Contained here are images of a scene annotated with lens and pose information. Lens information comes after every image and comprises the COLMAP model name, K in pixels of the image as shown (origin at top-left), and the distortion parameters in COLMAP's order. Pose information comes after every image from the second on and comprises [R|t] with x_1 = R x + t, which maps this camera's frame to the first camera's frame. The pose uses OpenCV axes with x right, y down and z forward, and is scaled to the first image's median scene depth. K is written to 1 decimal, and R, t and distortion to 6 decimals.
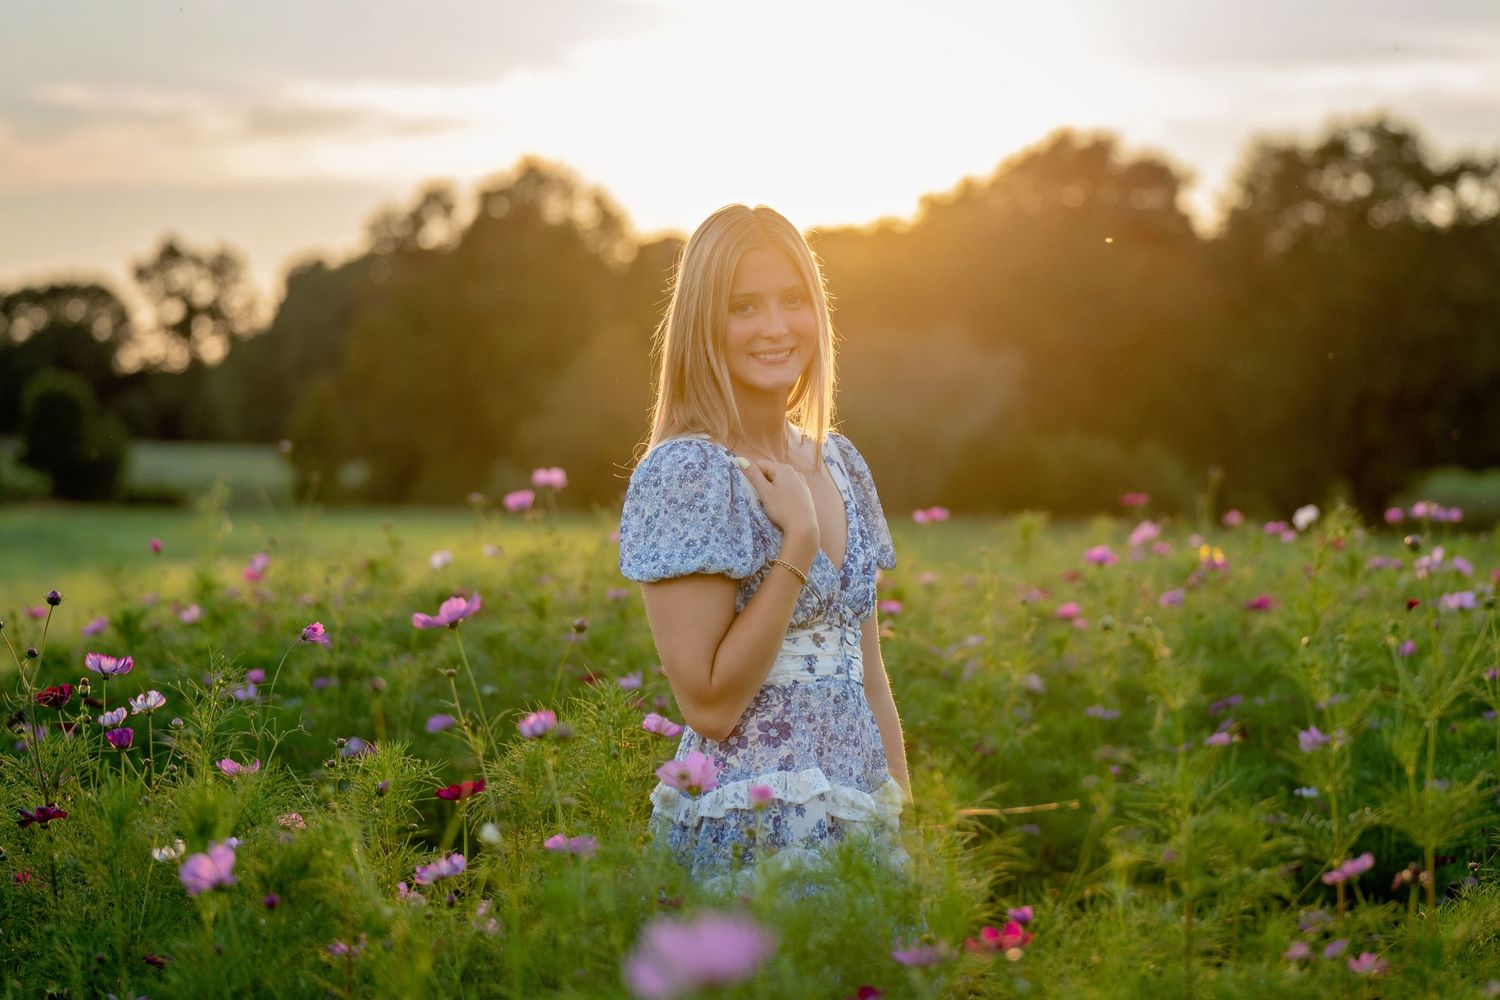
lens RADIAL K [[4263.4, 0, 853.6], [0, 4263.4, 499.8], [0, 0, 1]] dist [-0.039245, 0.998764]
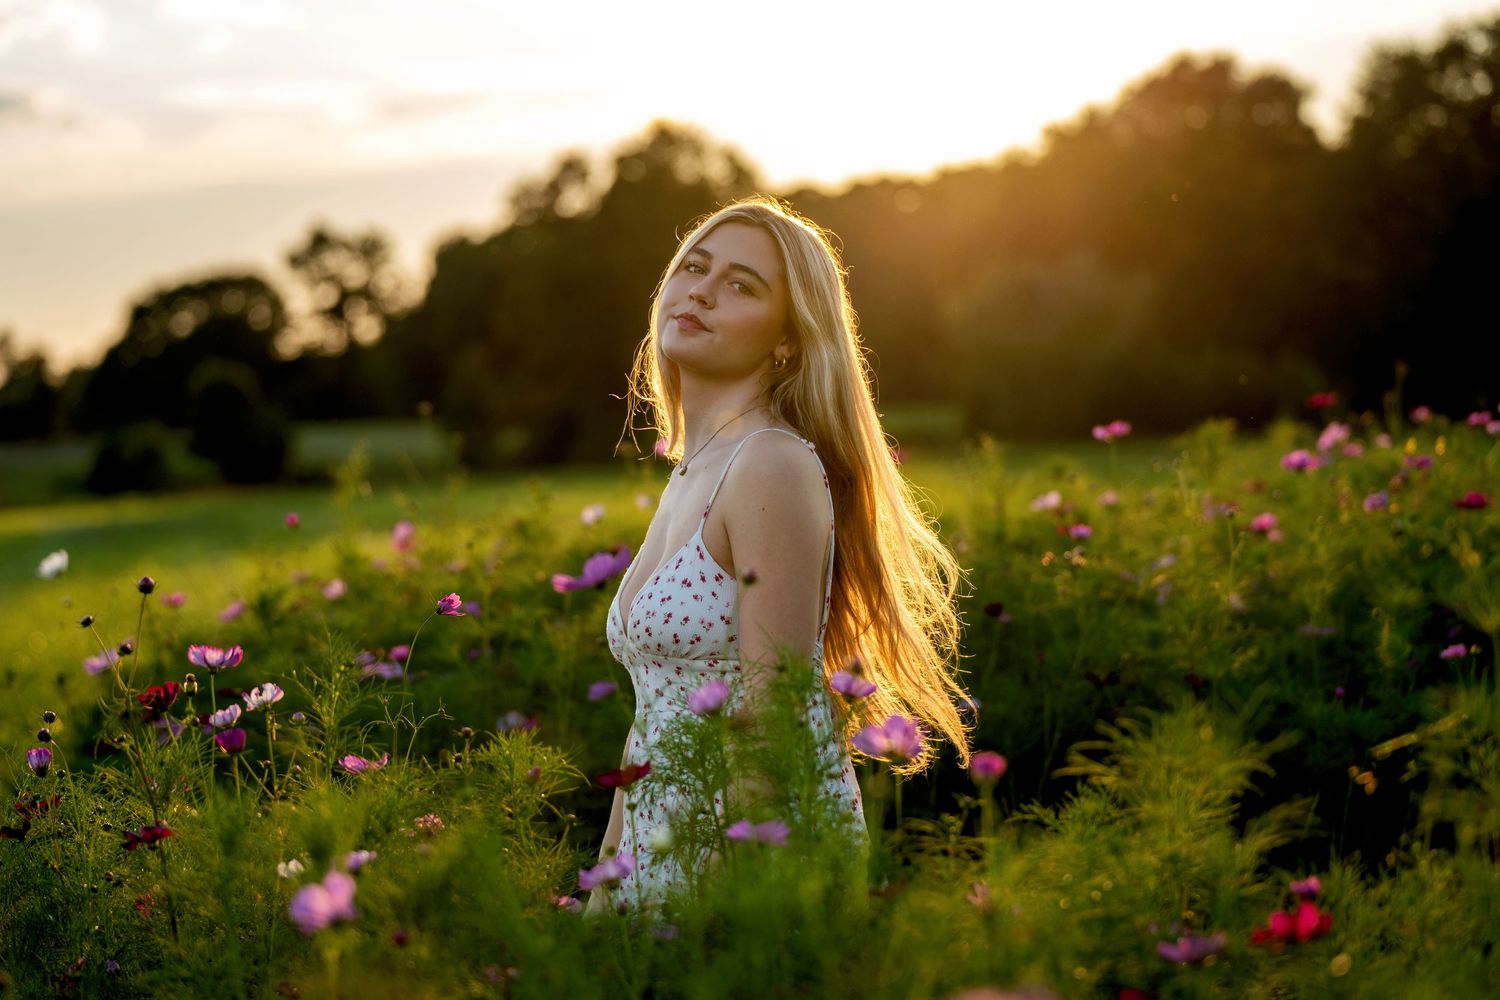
lens RADIAL K [[3919.7, 0, 750.0], [0, 3919.7, 500.0], [0, 0, 1]] dist [0.004188, 0.316446]
pose [[0.995771, -0.069559, -0.060013, -0.009997], [0.070353, 0.997459, 0.011216, 0.003525], [0.059080, -0.015391, 0.998135, 0.136620]]
